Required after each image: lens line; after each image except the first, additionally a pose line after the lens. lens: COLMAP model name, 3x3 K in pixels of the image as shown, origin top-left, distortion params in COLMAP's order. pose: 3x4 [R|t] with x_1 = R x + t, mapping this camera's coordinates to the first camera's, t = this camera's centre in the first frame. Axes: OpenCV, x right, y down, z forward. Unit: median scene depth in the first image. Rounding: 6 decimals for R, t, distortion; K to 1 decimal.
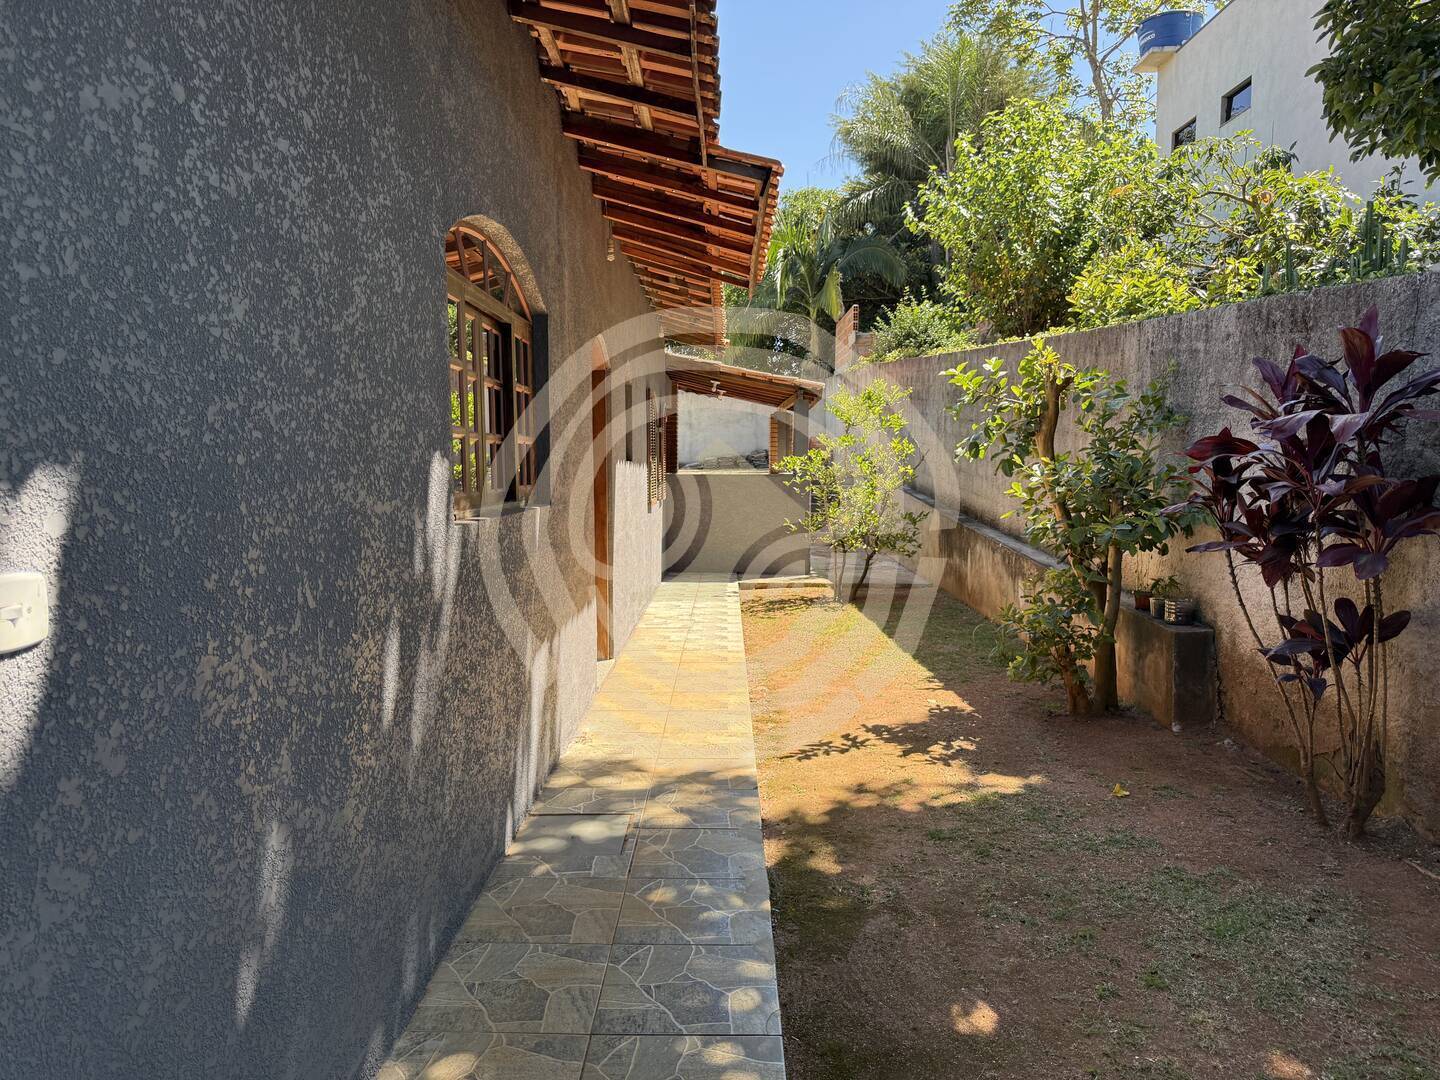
lens RADIAL K [[986.4, 0, 720.0], [0, 986.4, 540.0], [0, 0, 1]] dist [0.000849, -0.001393]
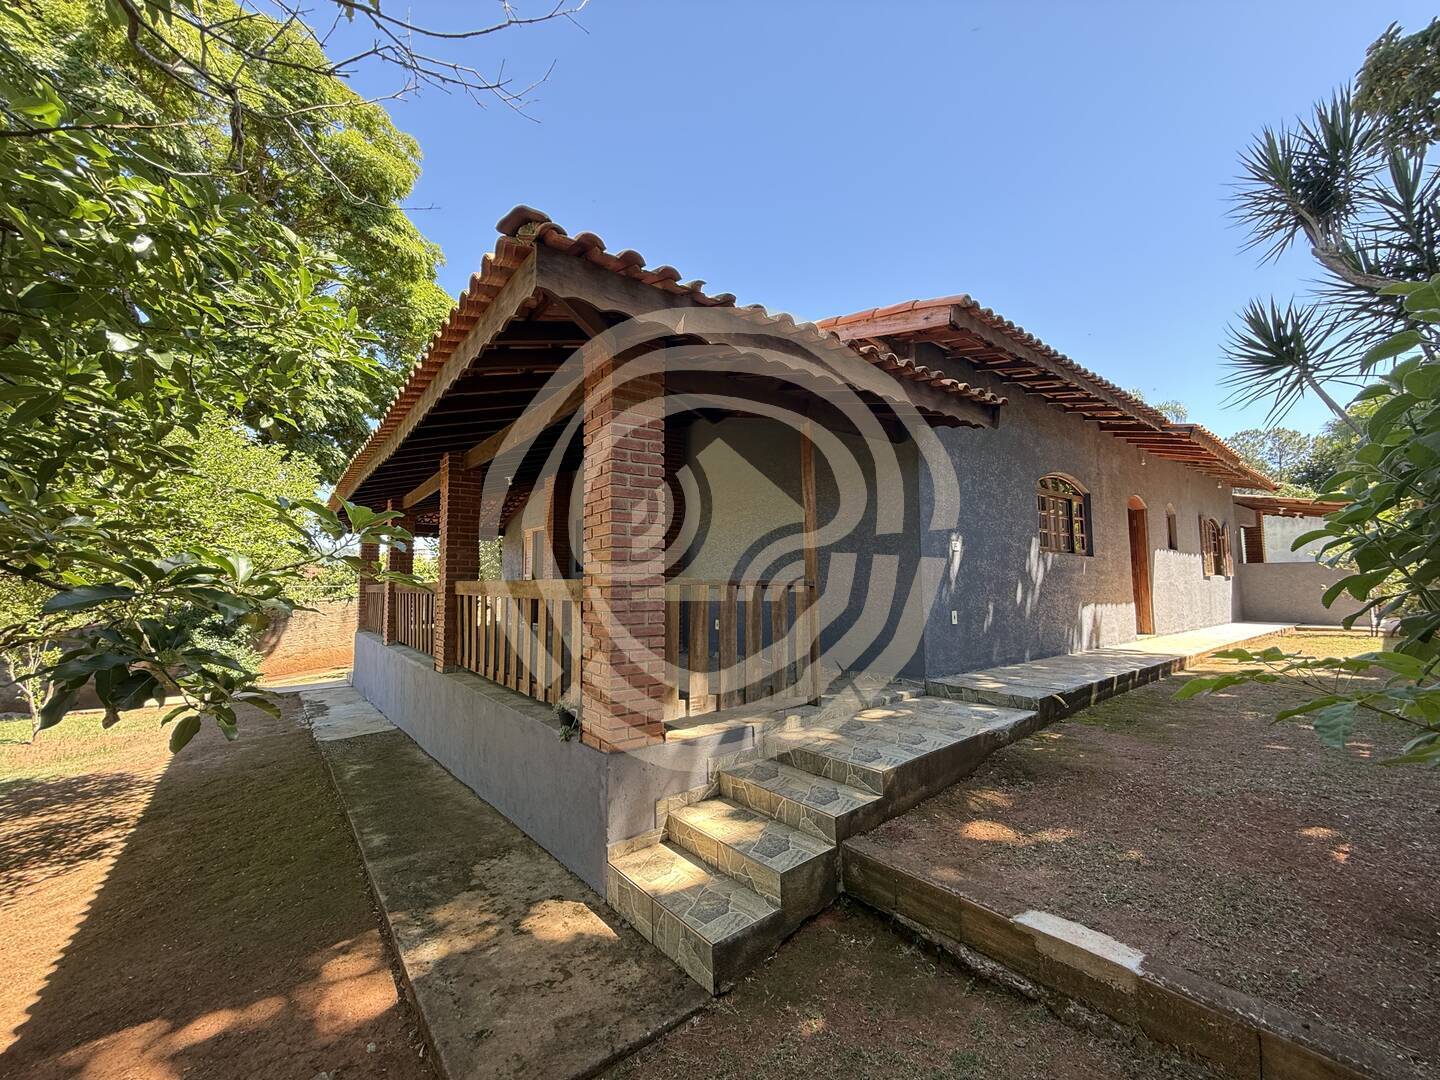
lens RADIAL K [[575.6, 0, 716.5], [0, 575.6, 542.4], [0, 0, 1]] dist [0.000543, 0.000214]
pose [[0.622475, -0.033057, -0.781941, 0.512709], [-0.075156, 0.991965, -0.101765, 0.190817], [0.779022, 0.122114, 0.614990, -0.996416]]
